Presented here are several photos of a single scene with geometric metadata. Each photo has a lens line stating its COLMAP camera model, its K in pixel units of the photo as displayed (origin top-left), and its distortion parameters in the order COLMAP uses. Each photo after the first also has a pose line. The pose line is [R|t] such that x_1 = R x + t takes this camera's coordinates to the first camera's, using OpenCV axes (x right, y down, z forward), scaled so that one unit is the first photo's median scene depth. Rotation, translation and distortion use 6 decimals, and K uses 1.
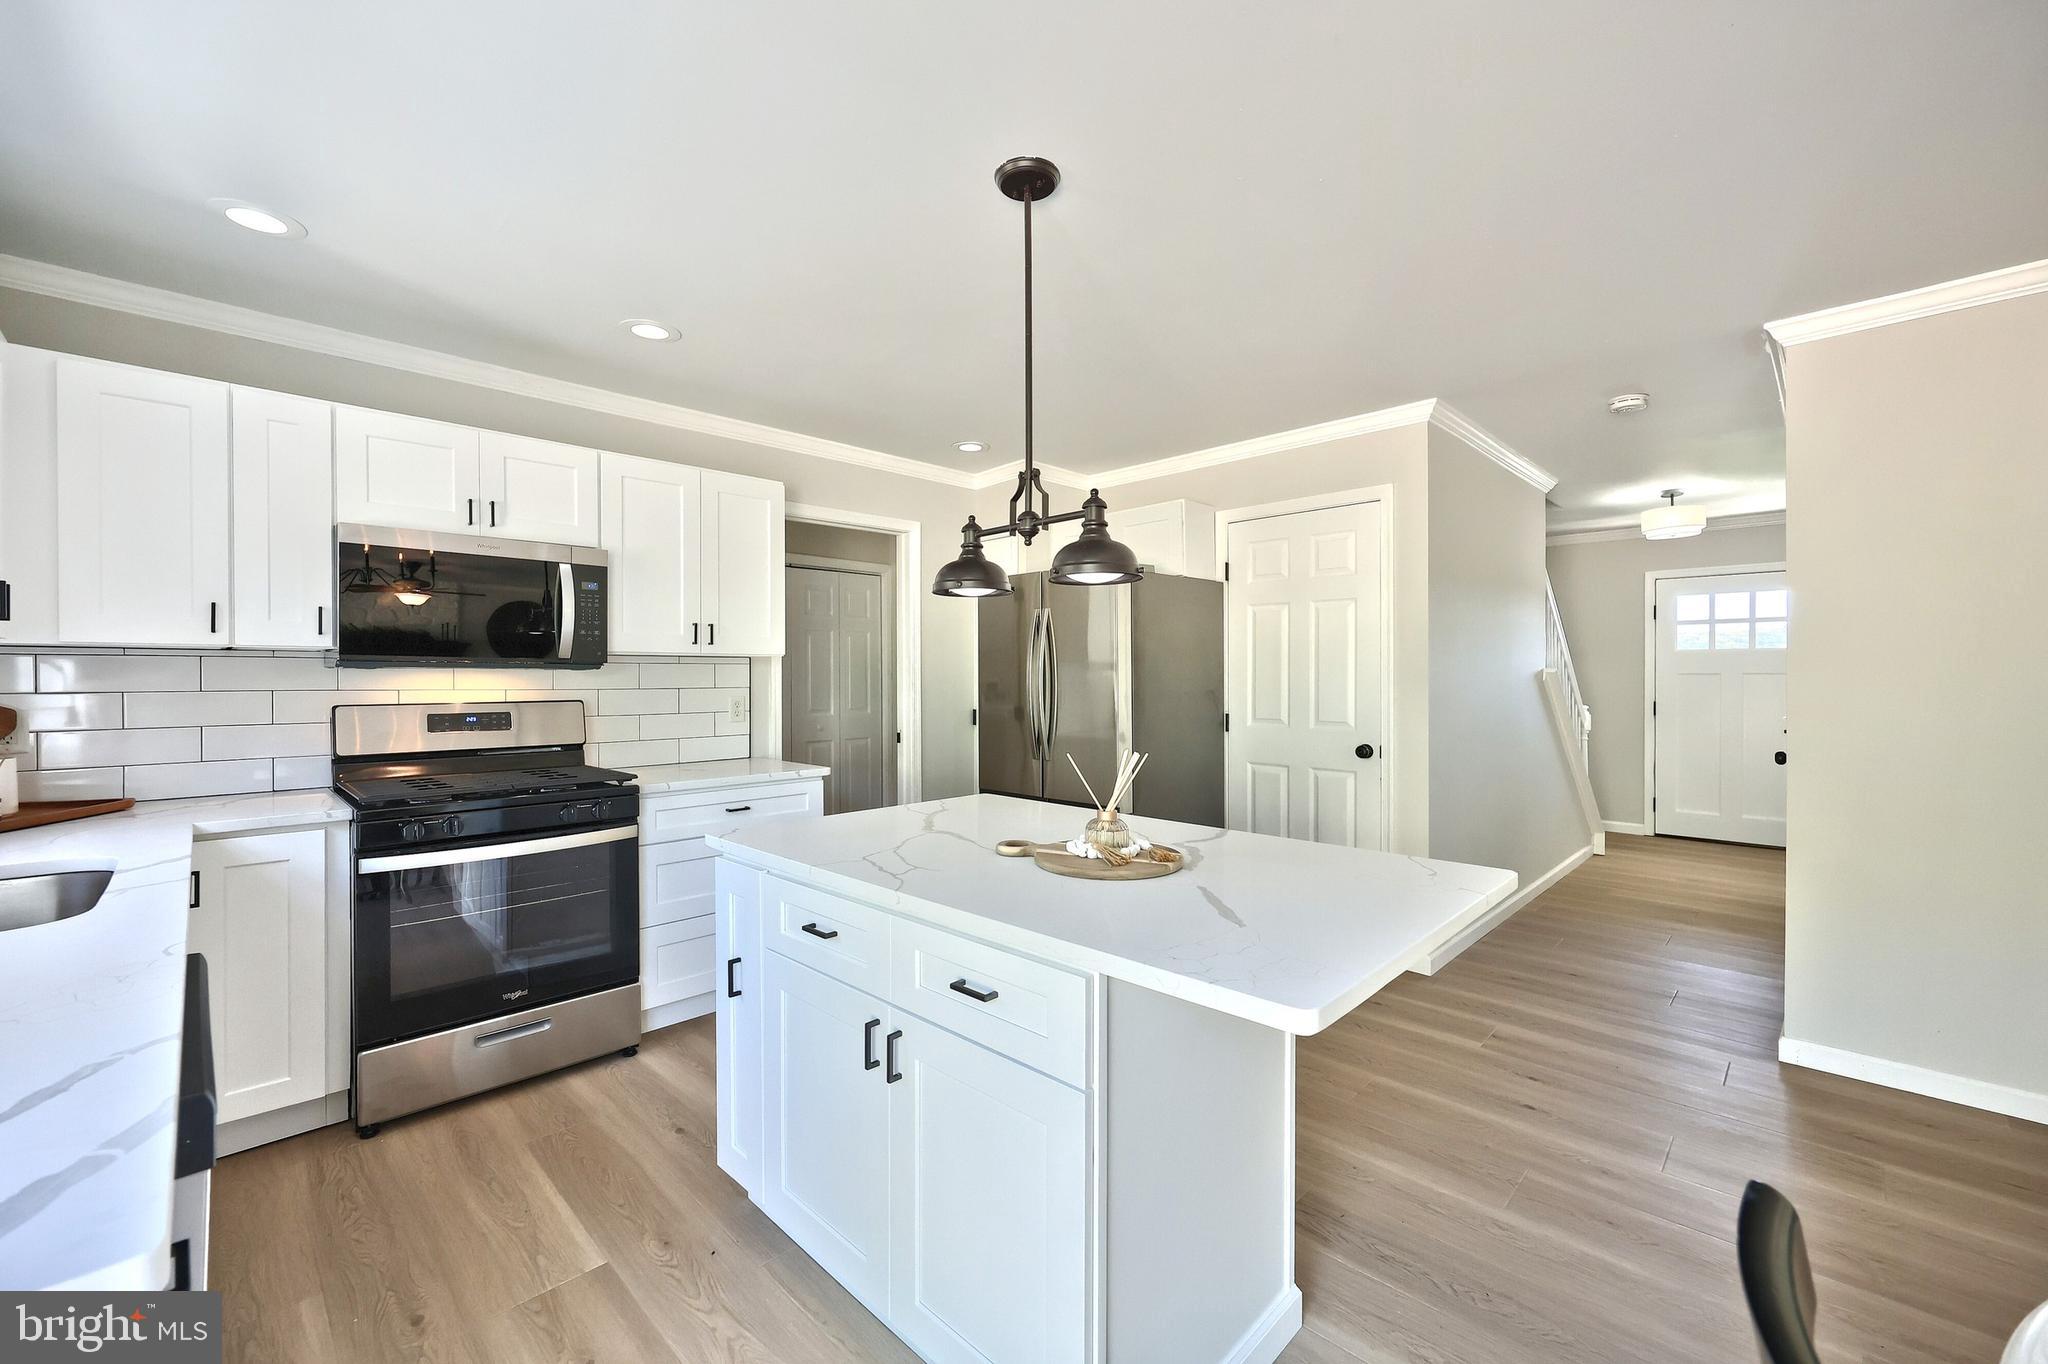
lens RADIAL K [[823.1, 0, 1015.4], [0, 823.1, 683.7], [0, 0, 1]] dist [-0.000231, -0.000147]
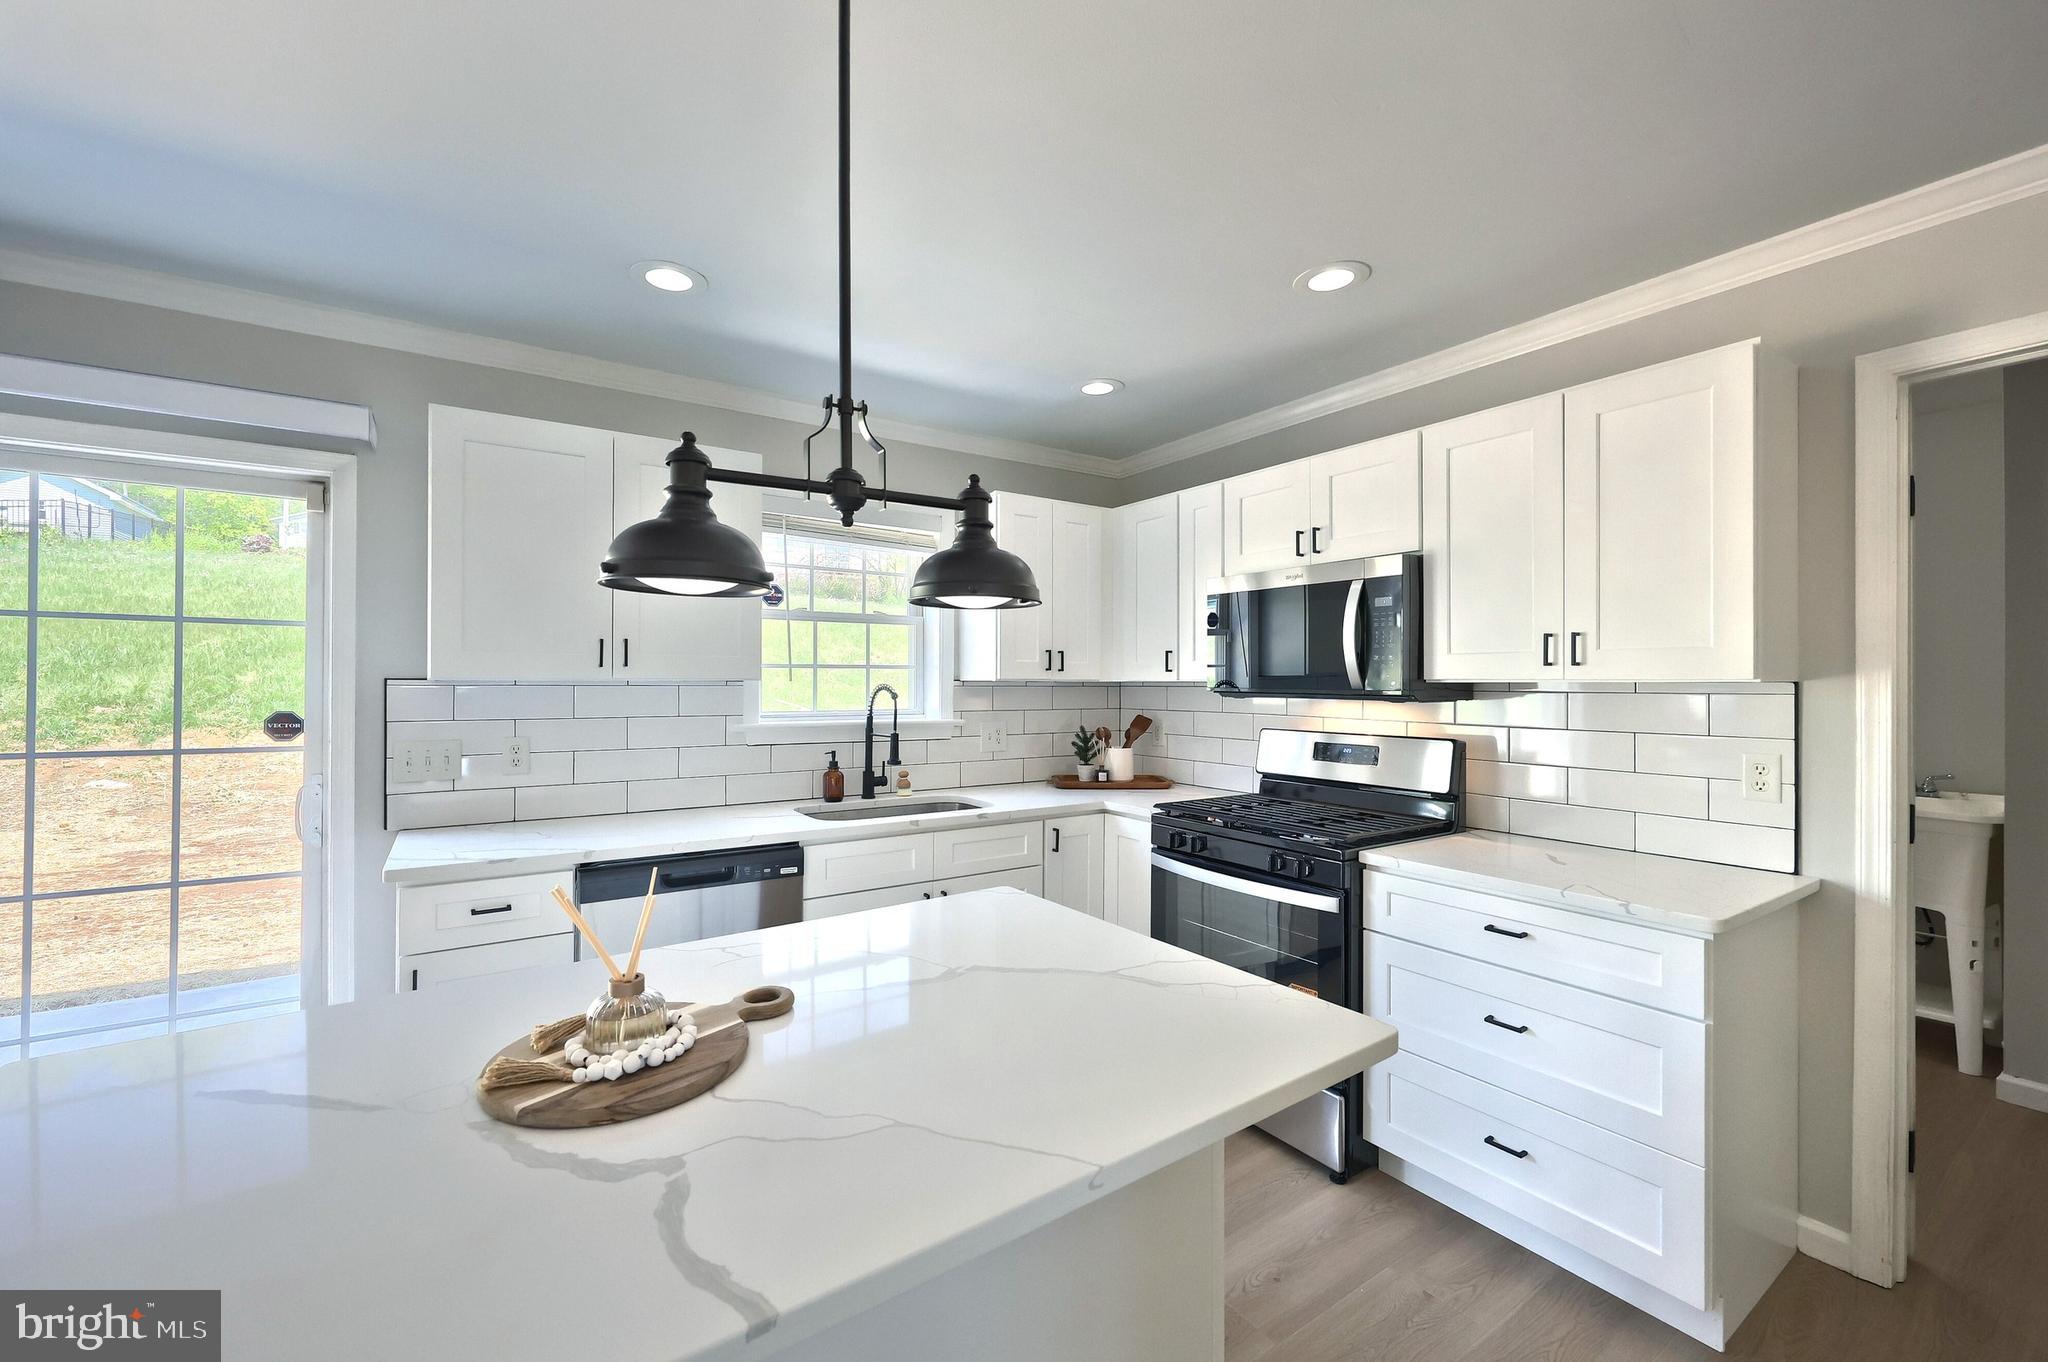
lens RADIAL K [[823.1, 0, 1015.4], [0, 823.1, 682.7], [0, 0, 1]] dist [-0.000231, -0.000147]
pose [[-0.182935, 0.003471, -0.983119, 0.392707], [-0.008041, 0.999955, 0.005026, -0.041096], [0.983092, 0.008825, -0.182898, 0.842767]]
